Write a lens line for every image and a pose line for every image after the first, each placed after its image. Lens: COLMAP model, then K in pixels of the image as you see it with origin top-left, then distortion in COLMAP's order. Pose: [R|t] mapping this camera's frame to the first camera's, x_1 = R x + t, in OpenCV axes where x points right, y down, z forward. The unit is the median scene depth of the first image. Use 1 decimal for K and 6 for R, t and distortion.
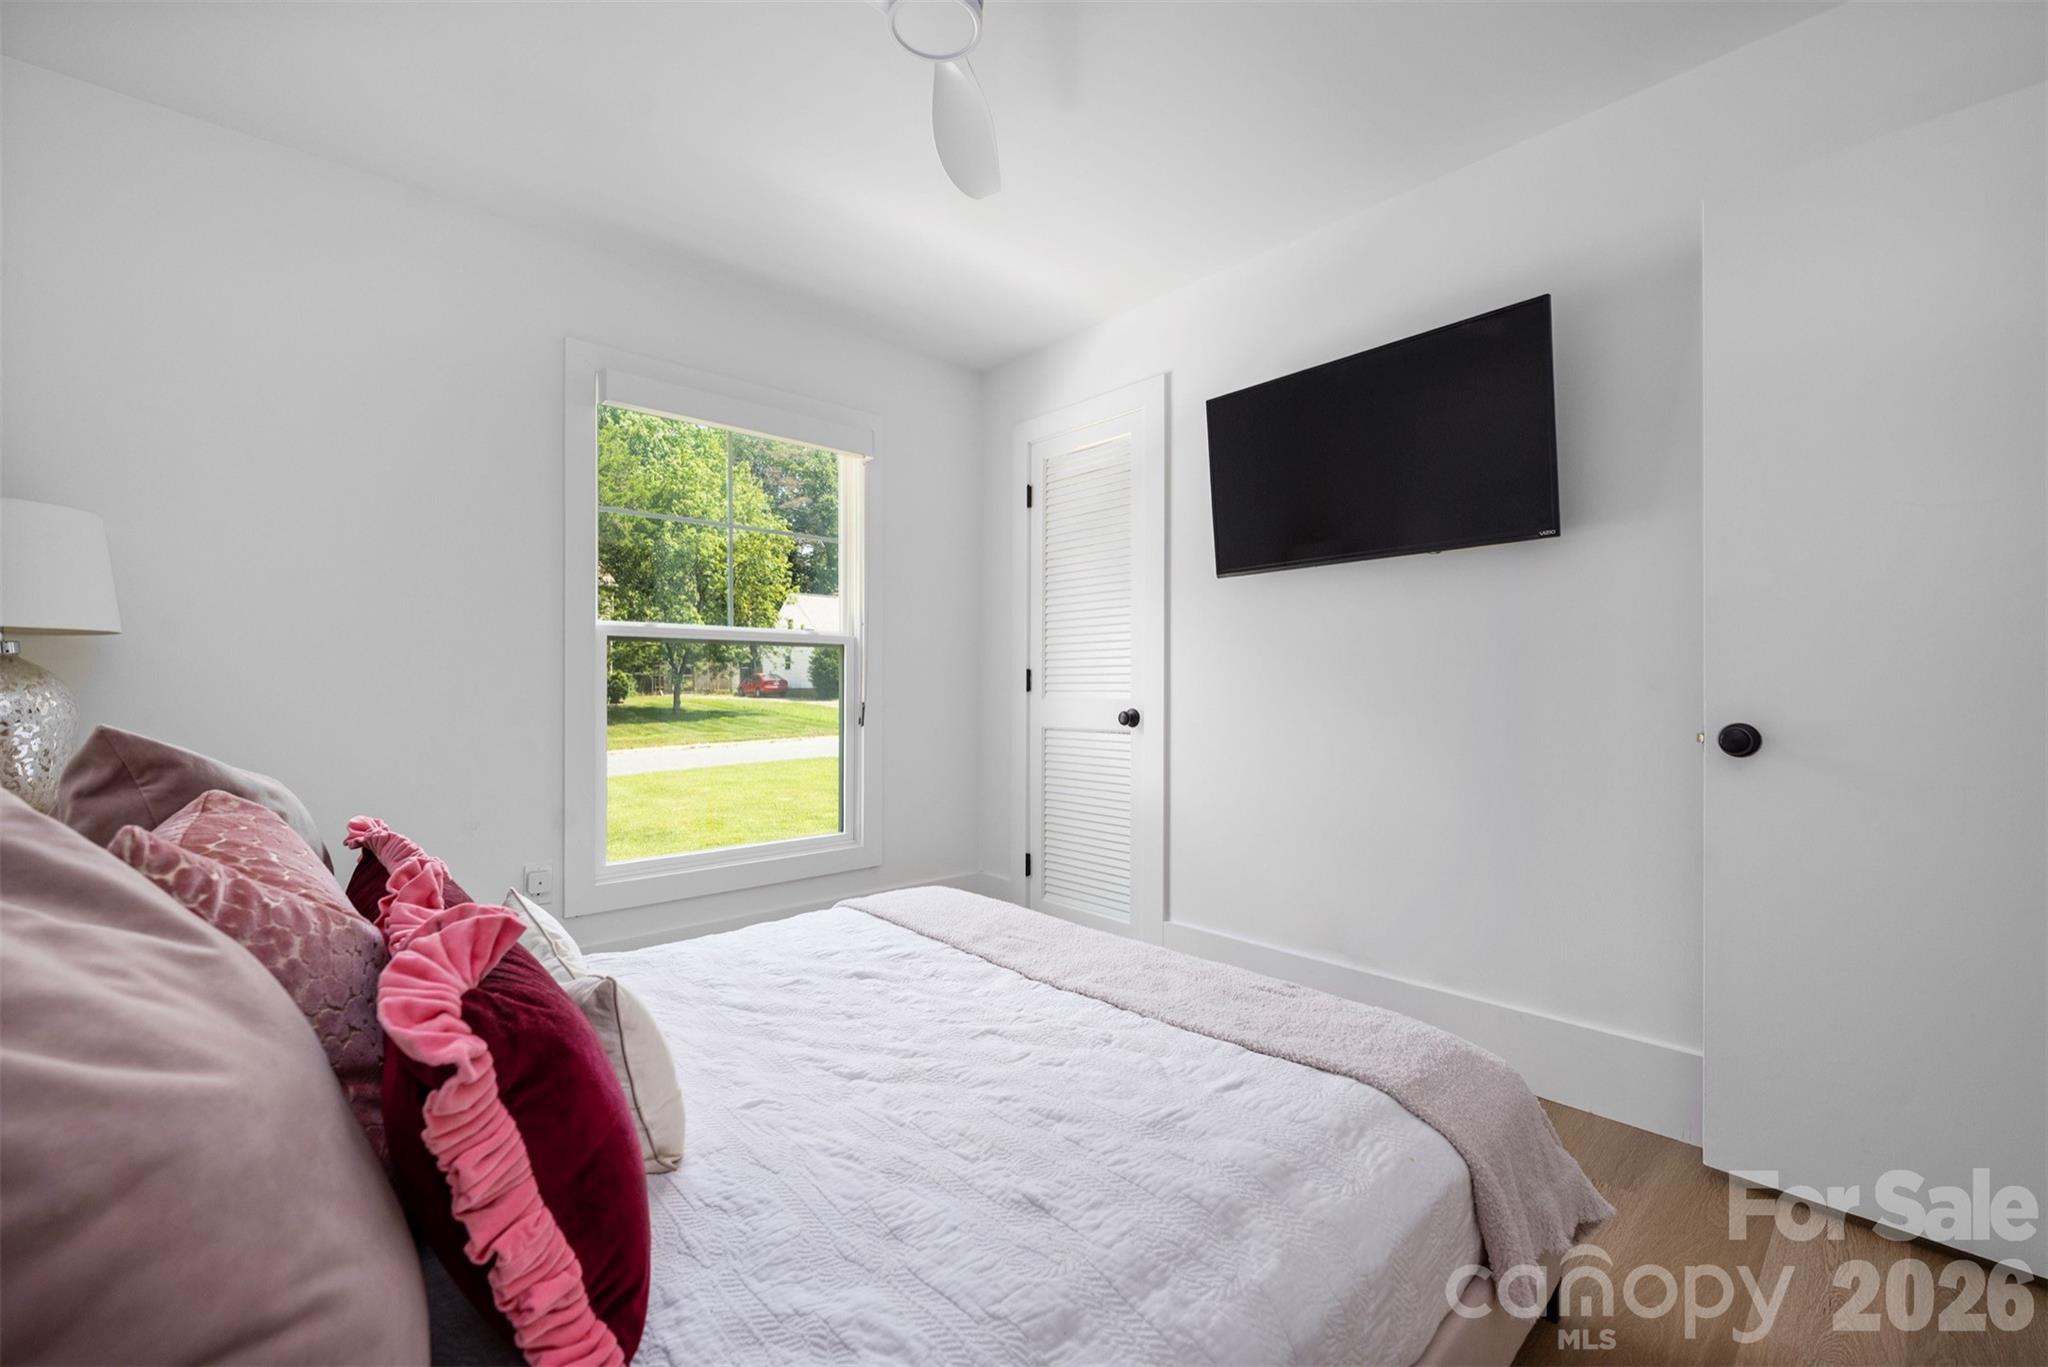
lens RADIAL K [[843.8, 0, 1019.2], [0, 843.8, 687.1], [0, 0, 1]] dist [0.000106, -0.000266]
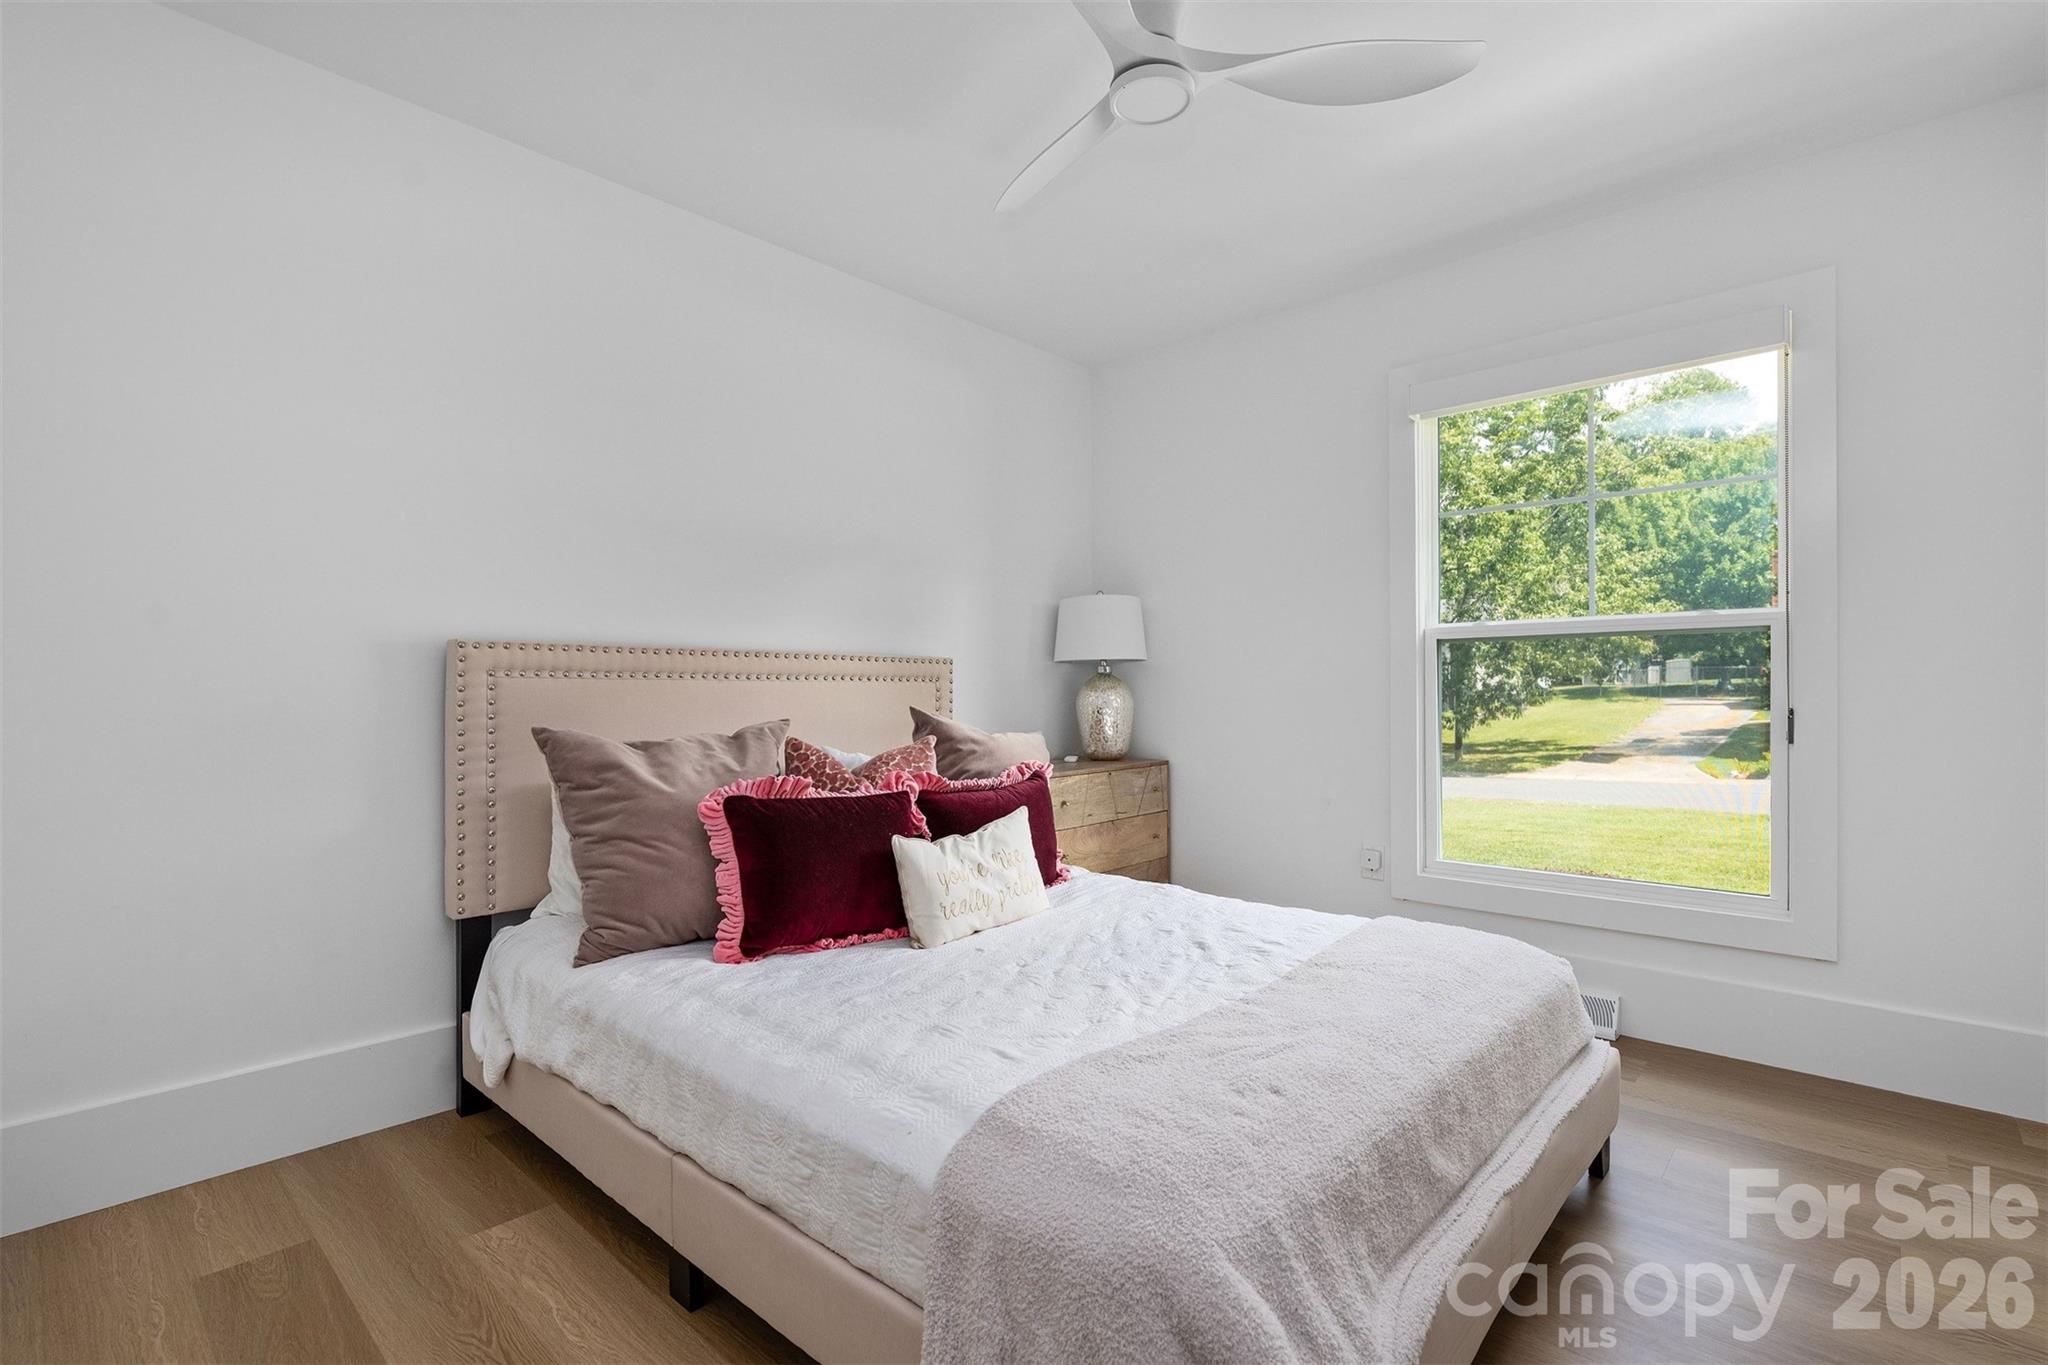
lens RADIAL K [[996.3, 0, 1024.0], [0, 996.3, 682.5], [0, 0, 1]] dist [-0.000276, 0.000000]
pose [[0.046777, -0.012164, -0.998831, 1.105991], [0.005186, 0.999915, -0.011934, 0.009935], [0.998892, -0.004621, 0.046836, 0.700465]]
